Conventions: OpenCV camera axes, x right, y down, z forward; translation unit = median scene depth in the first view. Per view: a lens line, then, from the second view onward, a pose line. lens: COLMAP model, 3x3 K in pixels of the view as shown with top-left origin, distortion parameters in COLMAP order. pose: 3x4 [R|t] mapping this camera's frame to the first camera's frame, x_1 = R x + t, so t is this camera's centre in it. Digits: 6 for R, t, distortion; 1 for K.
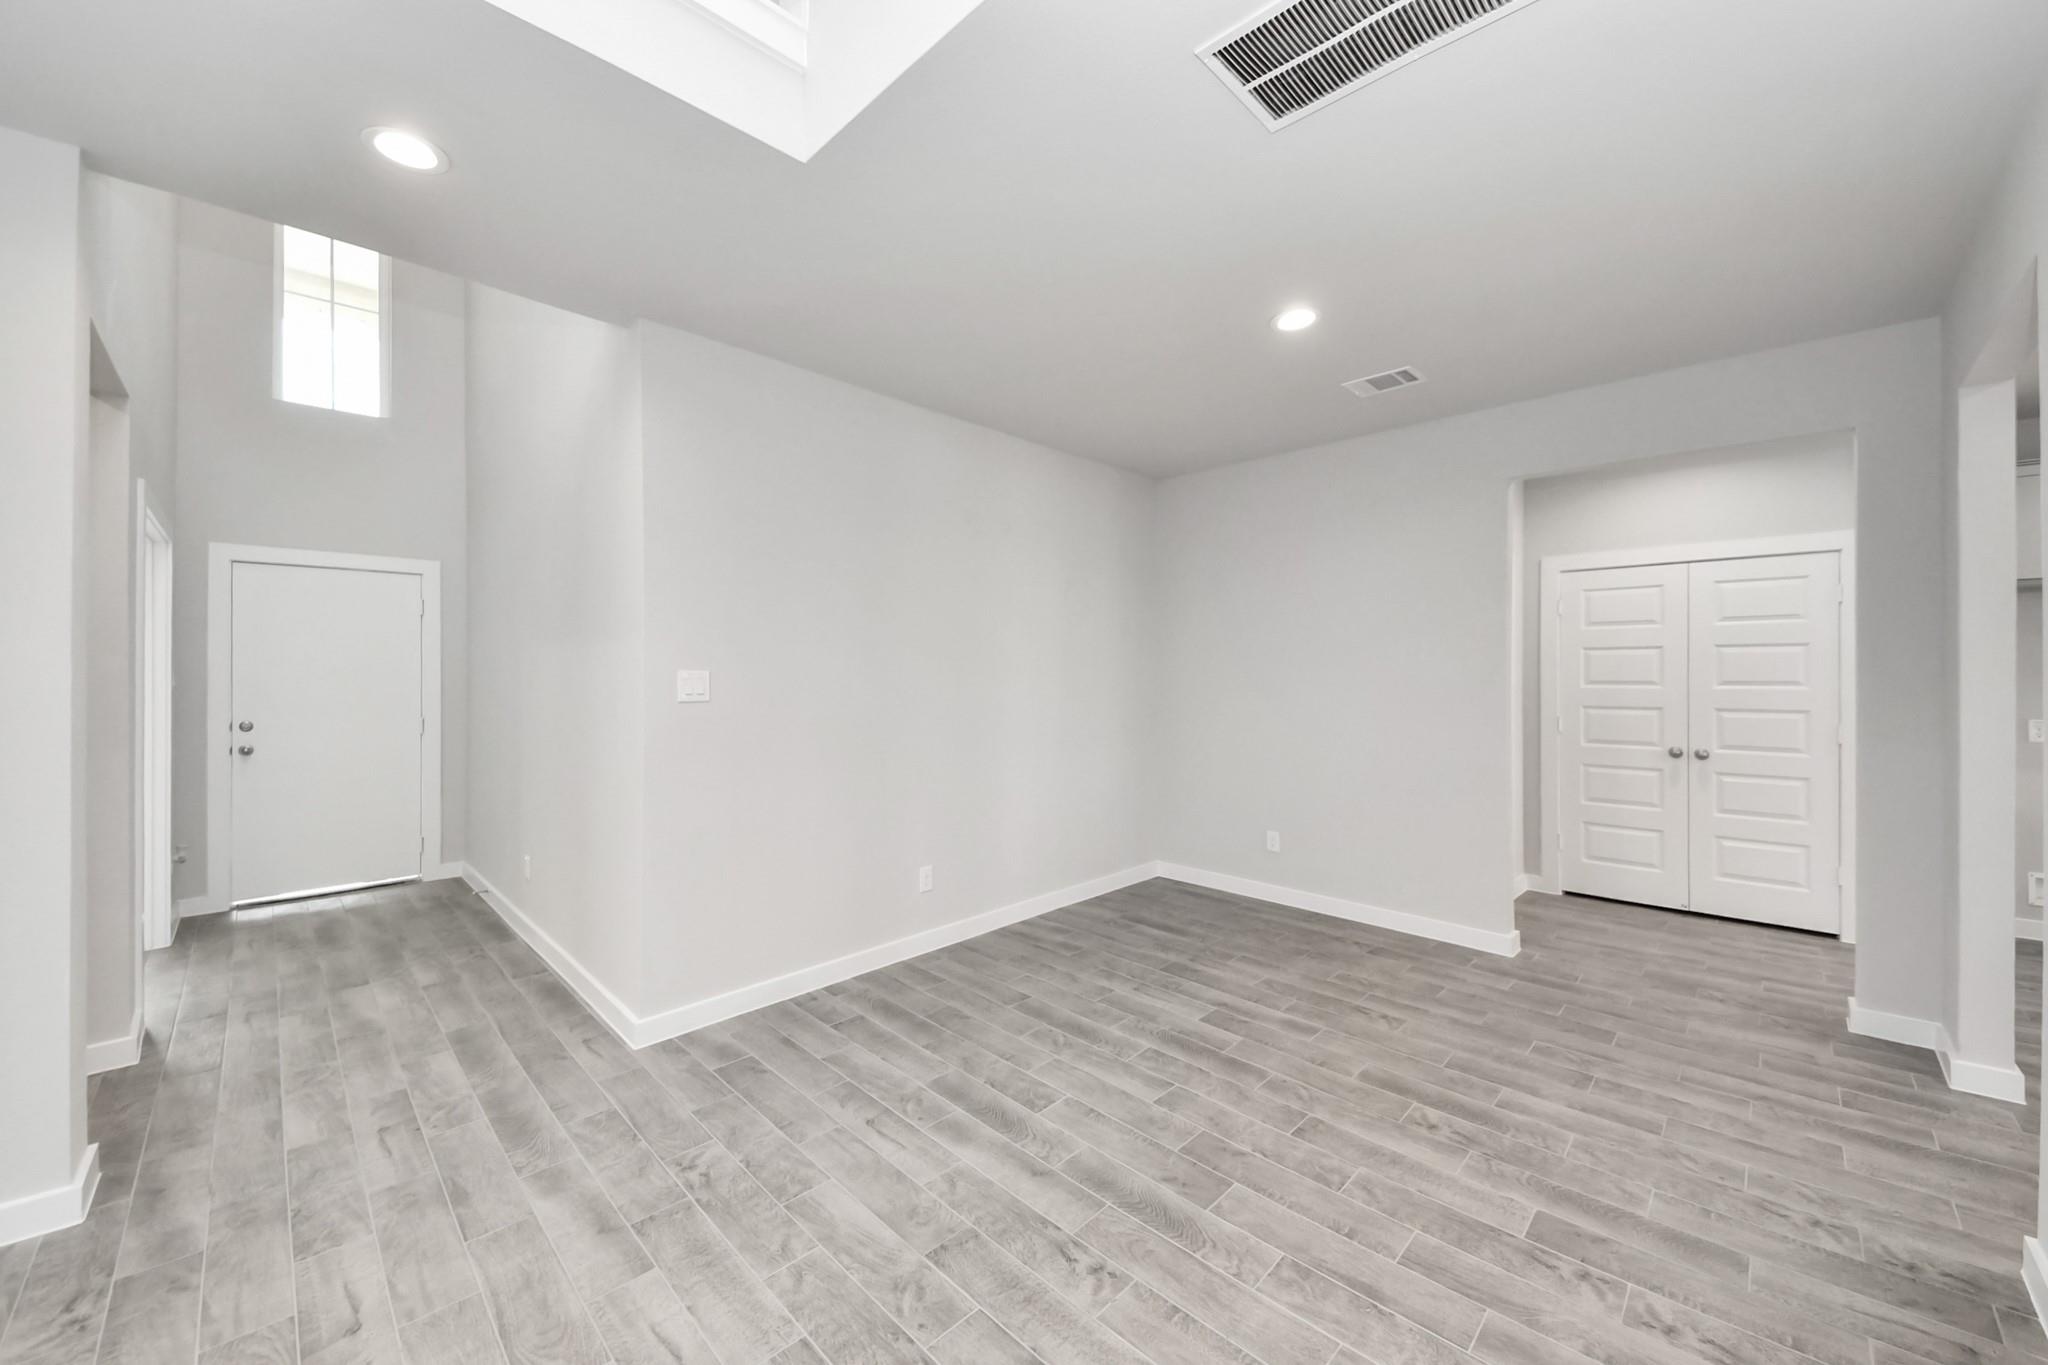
lens RADIAL K [[767.8, 0, 1013.1], [0, 767.8, 695.1], [0, 0, 1]] dist [0.016125, -0.013683]
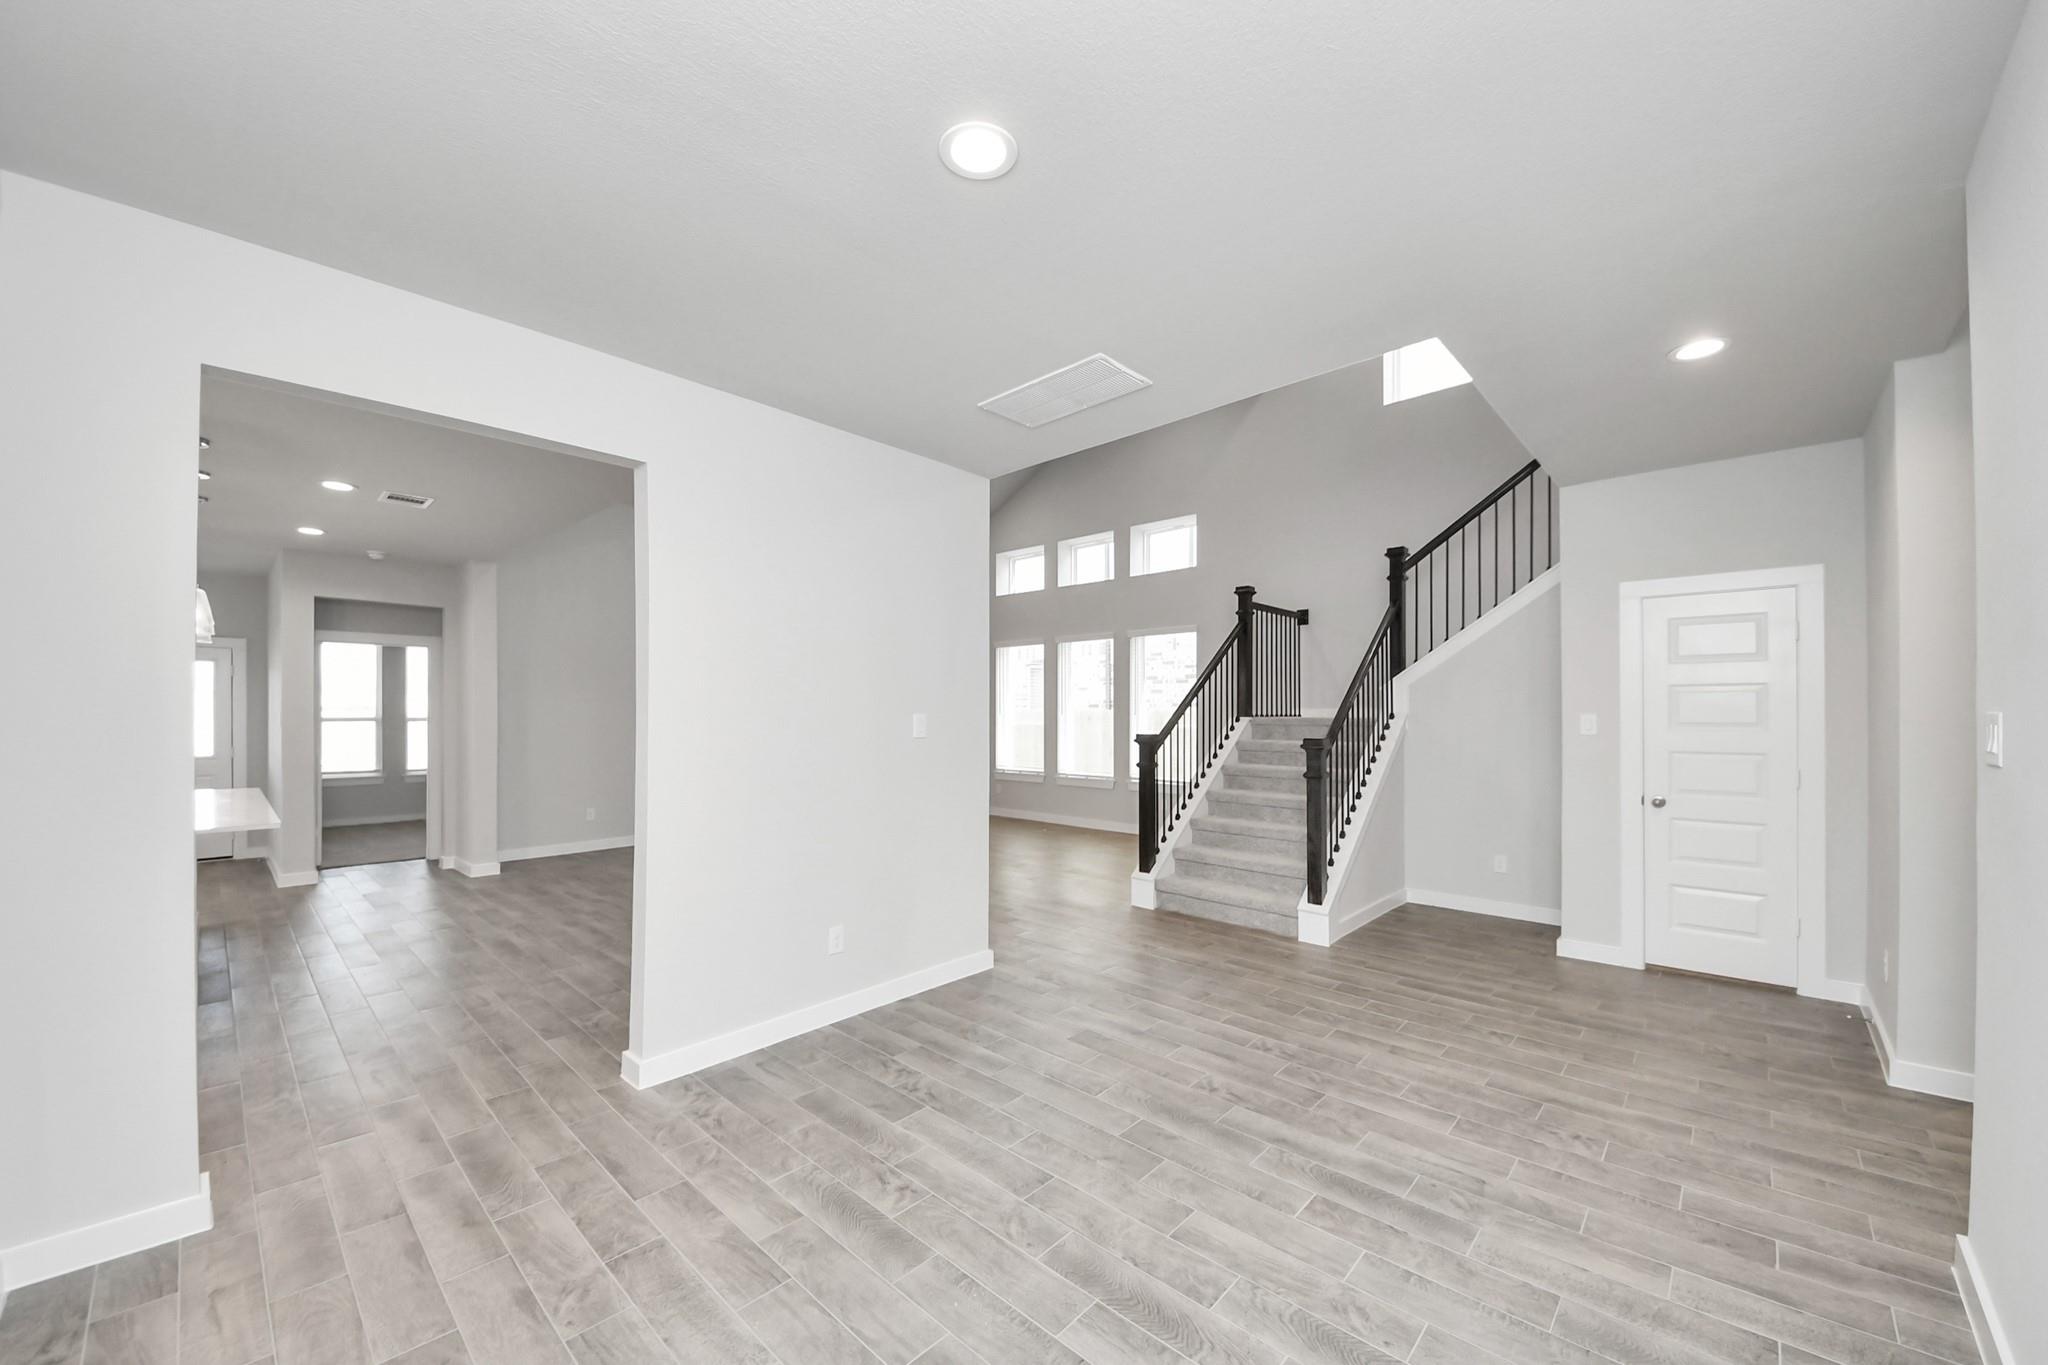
lens RADIAL K [[779.0, 0, 1032.6], [0, 779.0, 690.8], [0, 0, 1]] dist [0.014140, 0.000028]
pose [[-0.998692, -0.003464, -0.051010, 0.427051], [-0.003060, 0.999963, -0.007992, -0.052817], [0.051036, -0.007826, -0.998666, 1.956964]]
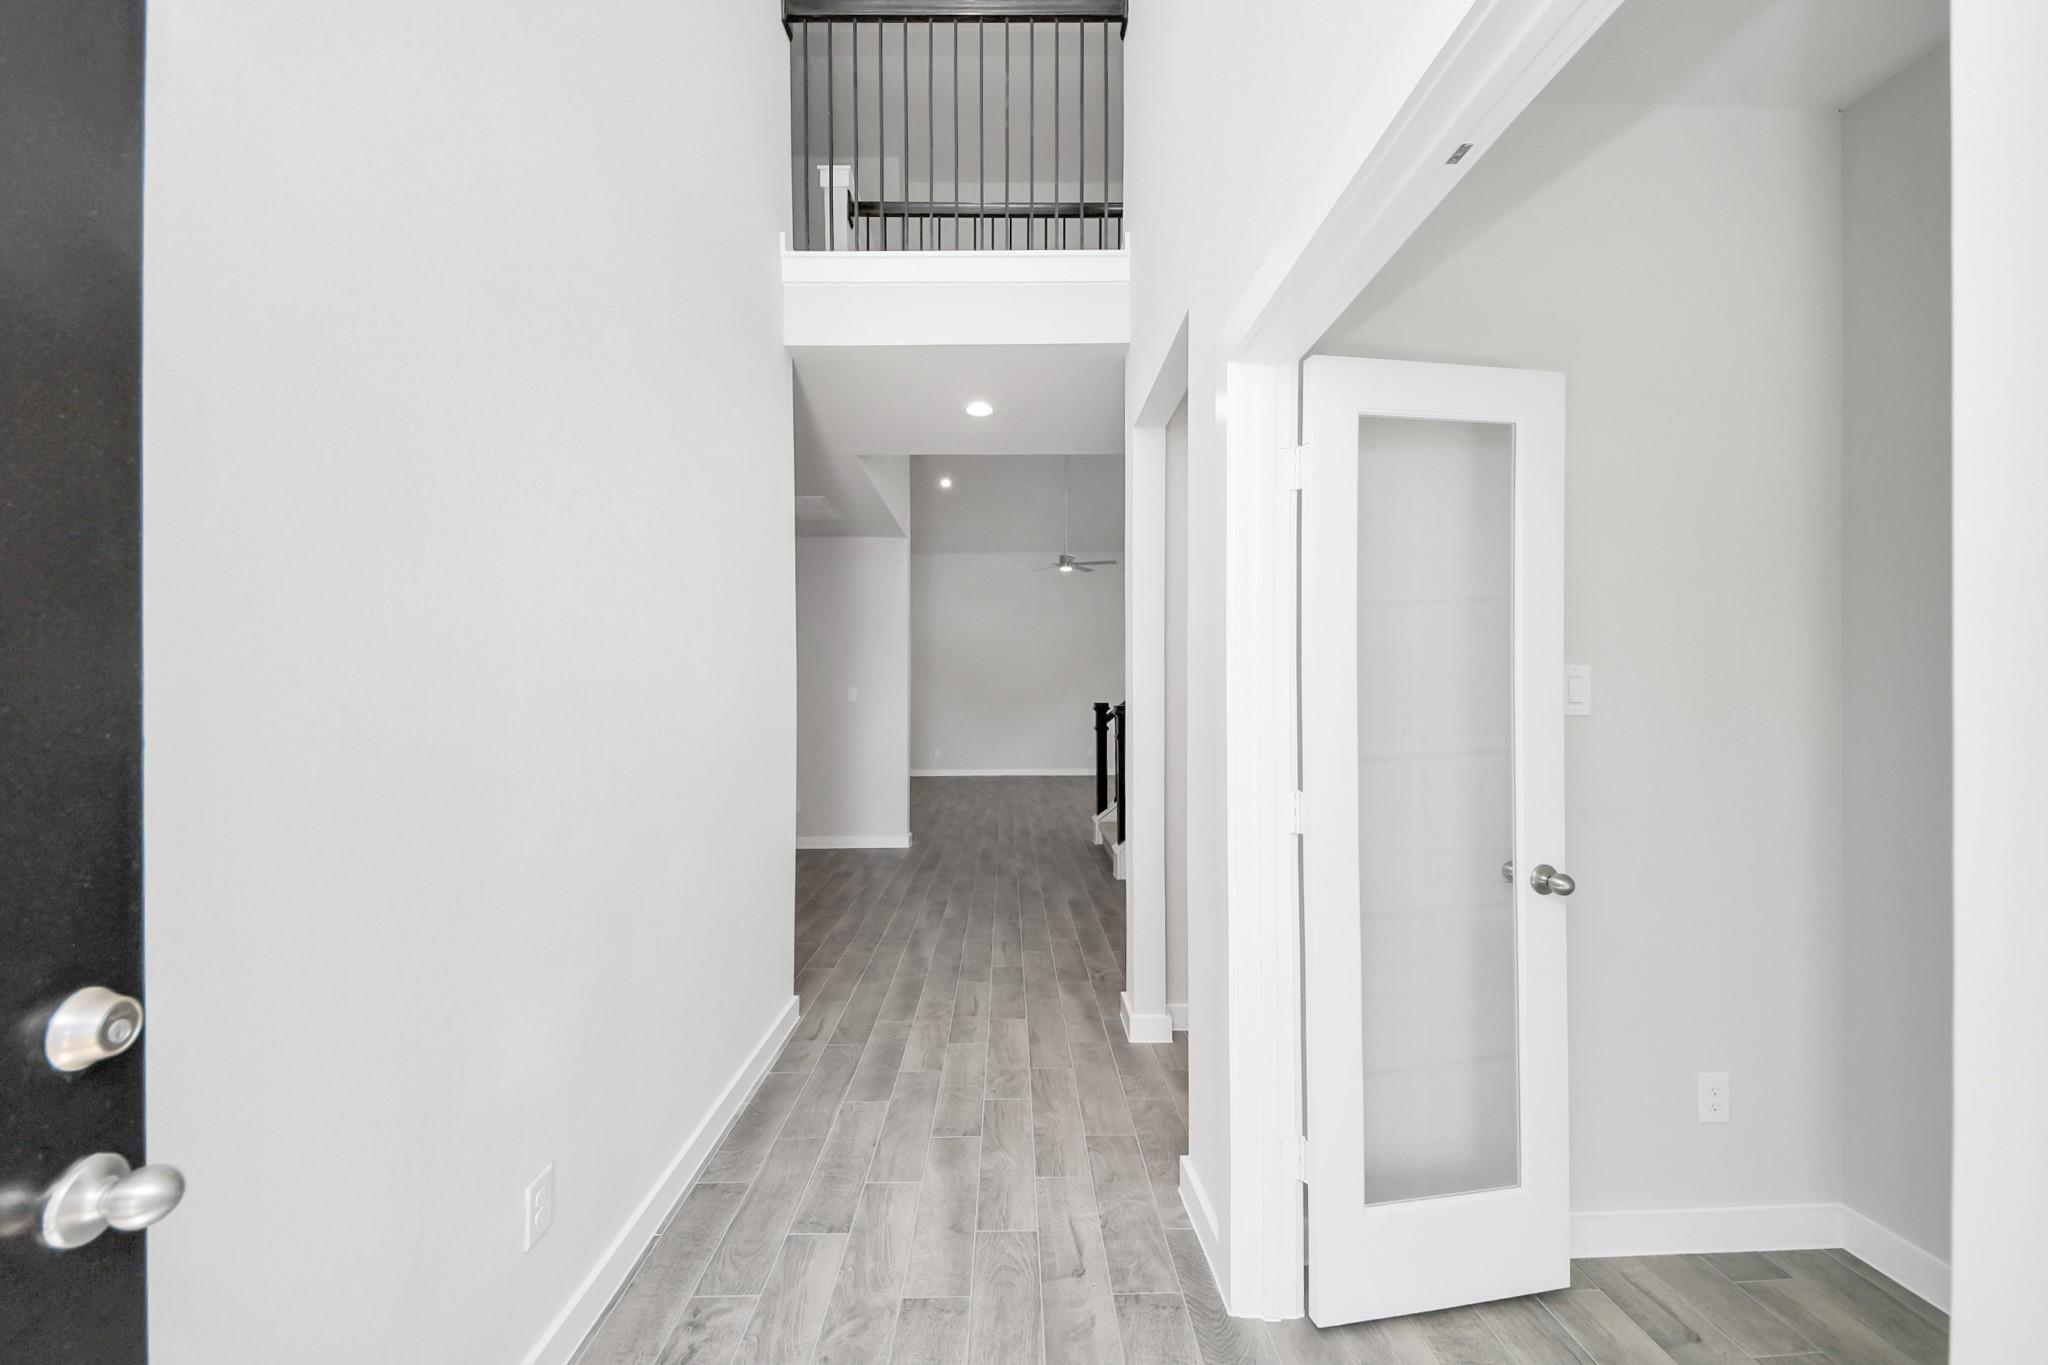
lens RADIAL K [[746.8, 0, 1033.6], [0, 746.8, 700.8], [0, 0, 1]] dist [0.025880, -0.000212]
pose [[-0.741156, 0.005577, 0.671309, -1.779307], [0.022943, 0.999592, 0.017026, -0.017035], [-0.670940, 0.028021, -0.740982, 1.880662]]
